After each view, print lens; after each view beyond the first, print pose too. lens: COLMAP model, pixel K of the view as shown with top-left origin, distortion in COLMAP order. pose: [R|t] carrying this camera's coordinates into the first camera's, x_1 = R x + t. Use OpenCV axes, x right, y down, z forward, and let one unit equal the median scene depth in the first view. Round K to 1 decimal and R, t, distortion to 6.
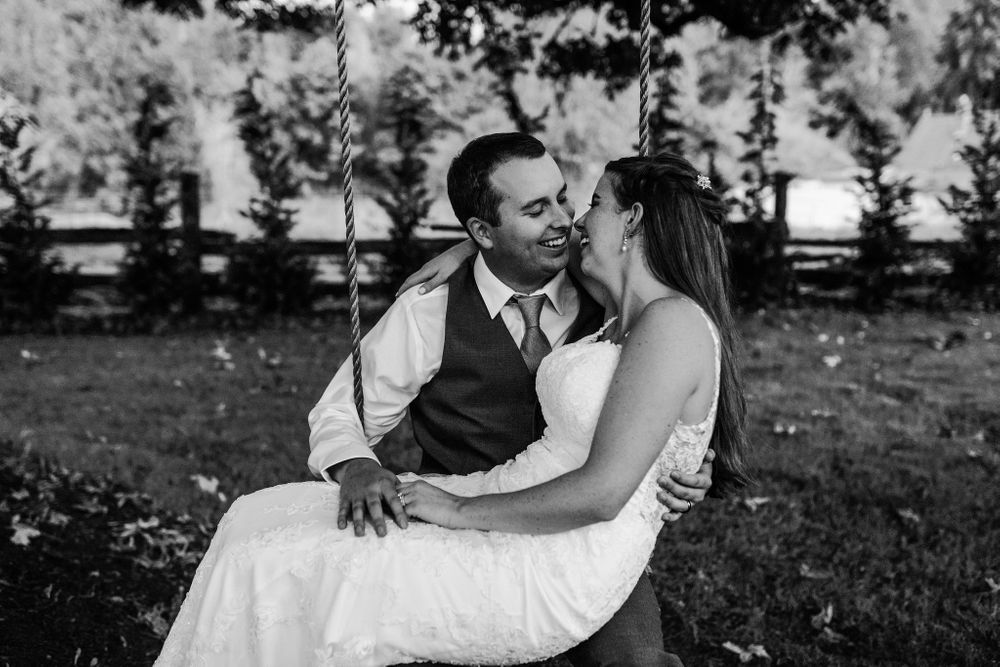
lens RADIAL K [[951.7, 0, 500.0], [0, 951.7, 333.5], [0, 0, 1]] dist [0.002245, 0.006512]
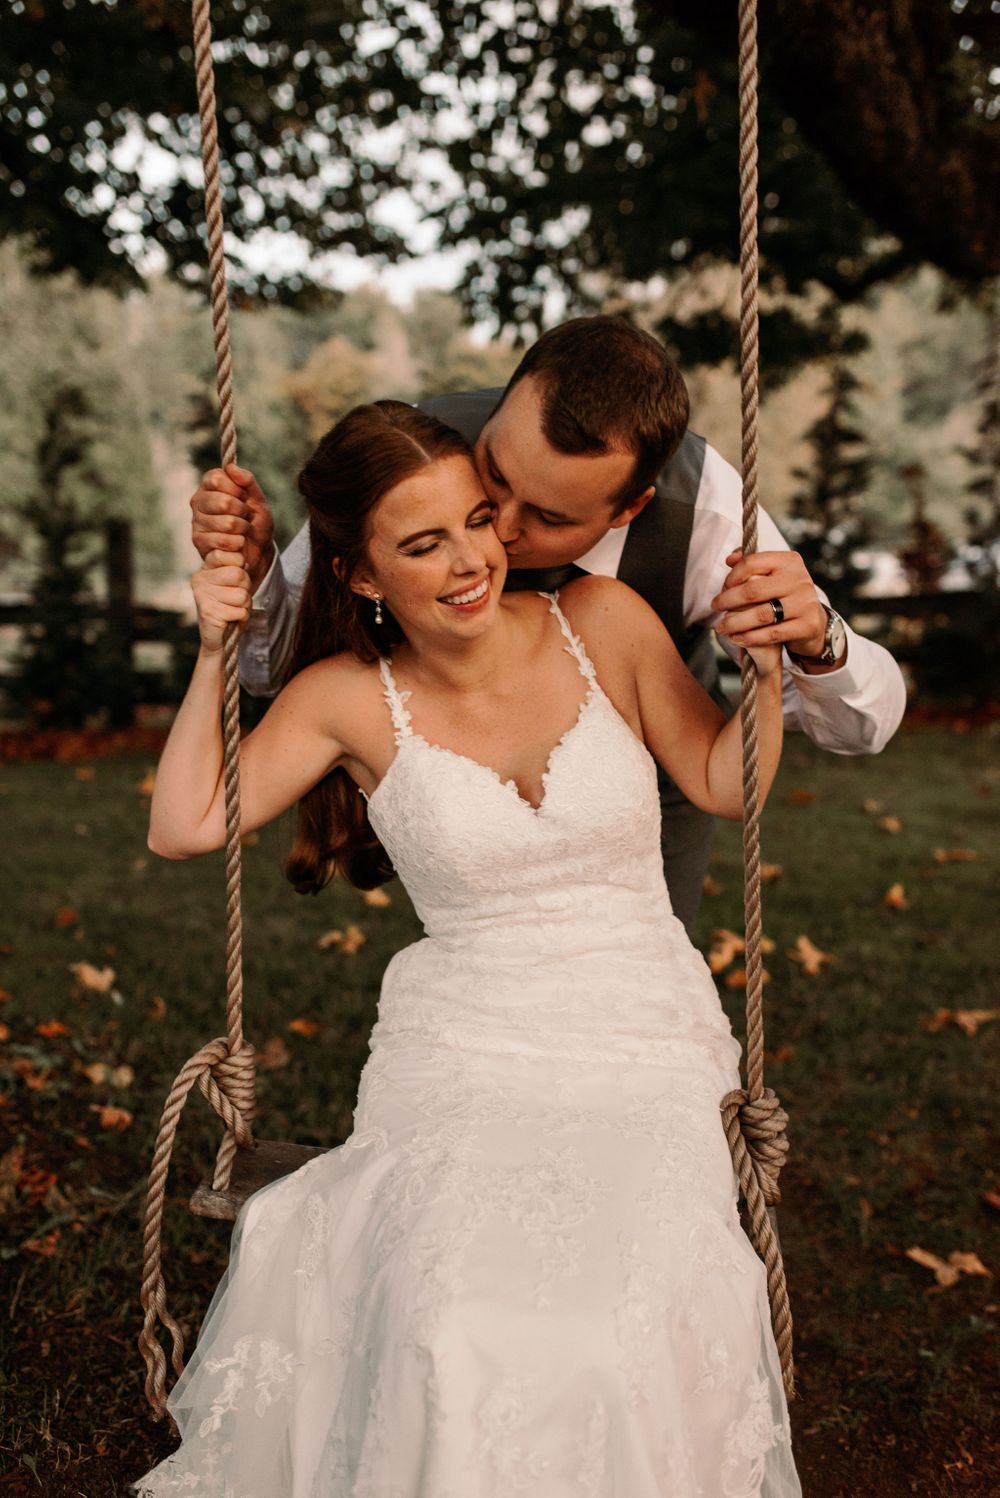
lens RADIAL K [[1425.6, 0, 500.0], [0, 1425.6, 749.0], [0, 0, 1]] dist [0.002245, 0.006512]
pose [[0.997489, 0.001419, -0.070800, 0.014686], [-0.002659, 0.999845, -0.017424, 0.010645], [0.070765, 0.017569, 0.997338, 0.032320]]
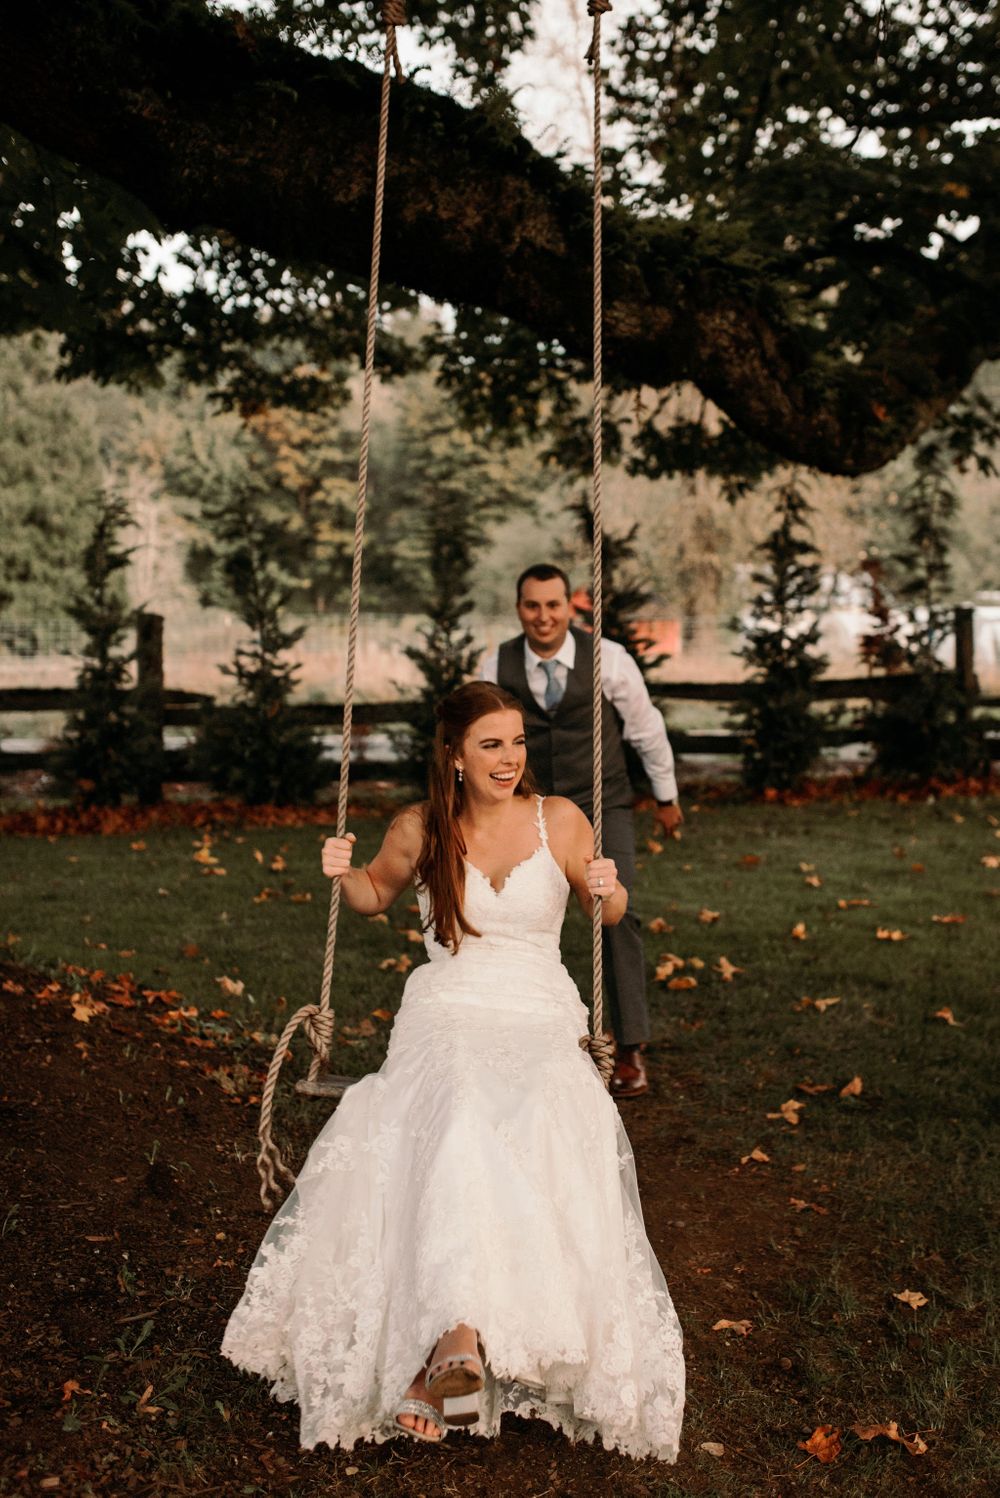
lens RADIAL K [[1621.7, 0, 571.2], [0, 1621.7, 647.1], [0, 0, 1]] dist [-0.001178, 0.012612]
pose [[0.999833, -0.006431, -0.017090, 0.024461], [0.004323, 0.992690, -0.120614, 0.011445], [0.017741, 0.120520, 0.992552, -0.296384]]
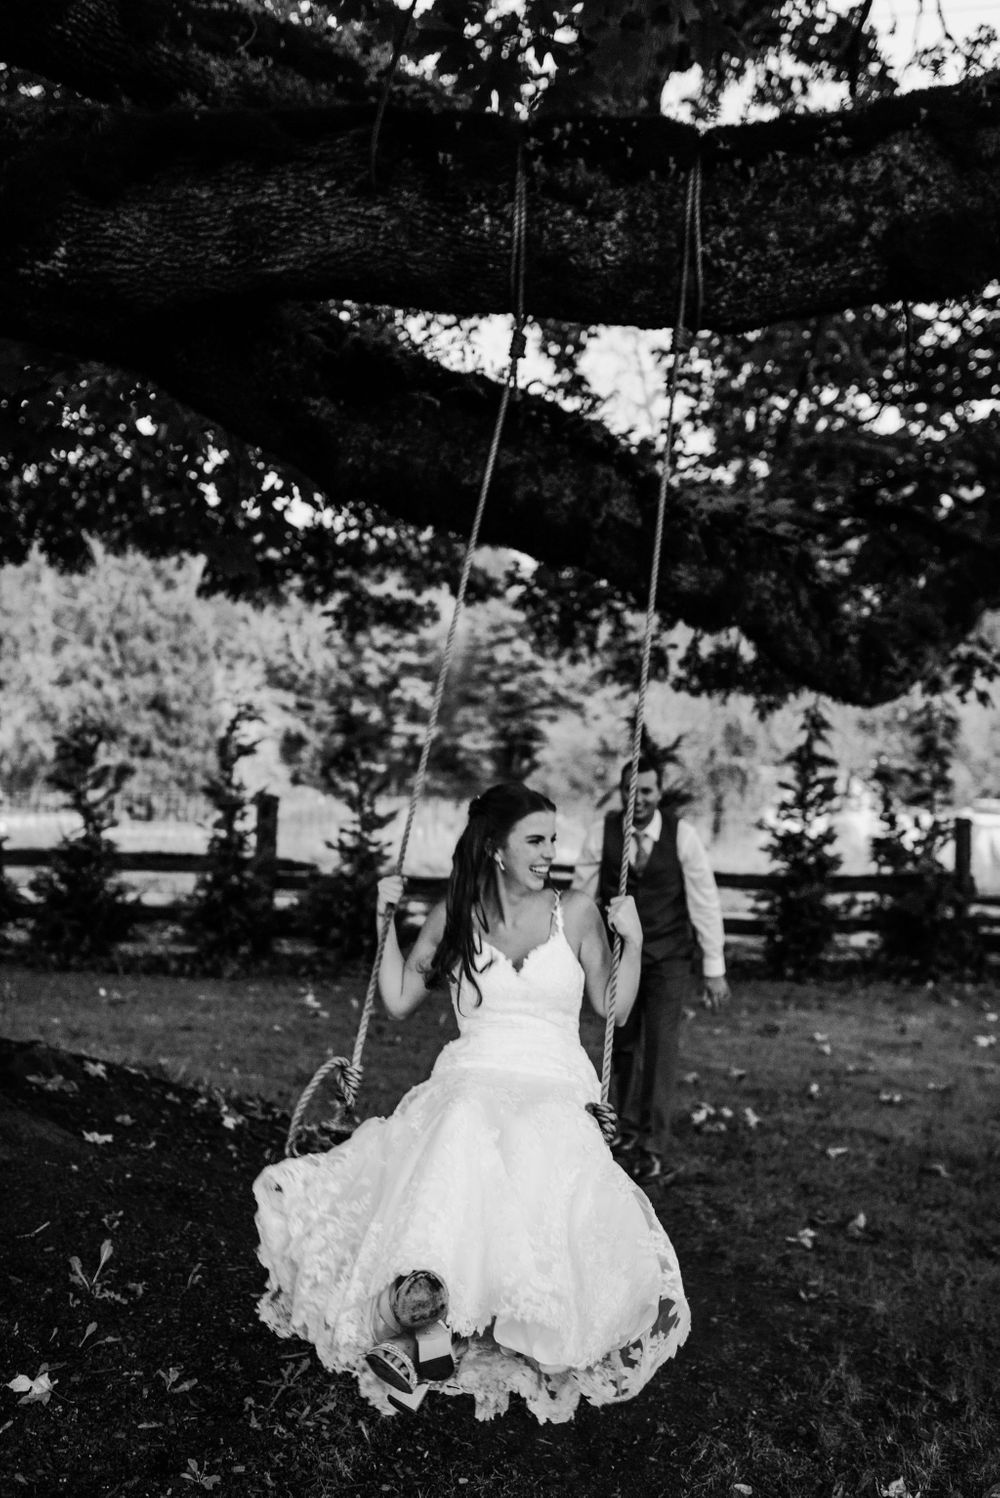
lens RADIAL K [[1425.6, 0, 500.0], [0, 1425.6, 749.0], [0, 0, 1]] dist [0.002245, 0.006512]
pose [[0.995023, 0.030394, -0.094894, 0.012087], [-0.046764, 0.983390, -0.175378, 0.013478], [0.087987, 0.178943, 0.979917, -0.354895]]
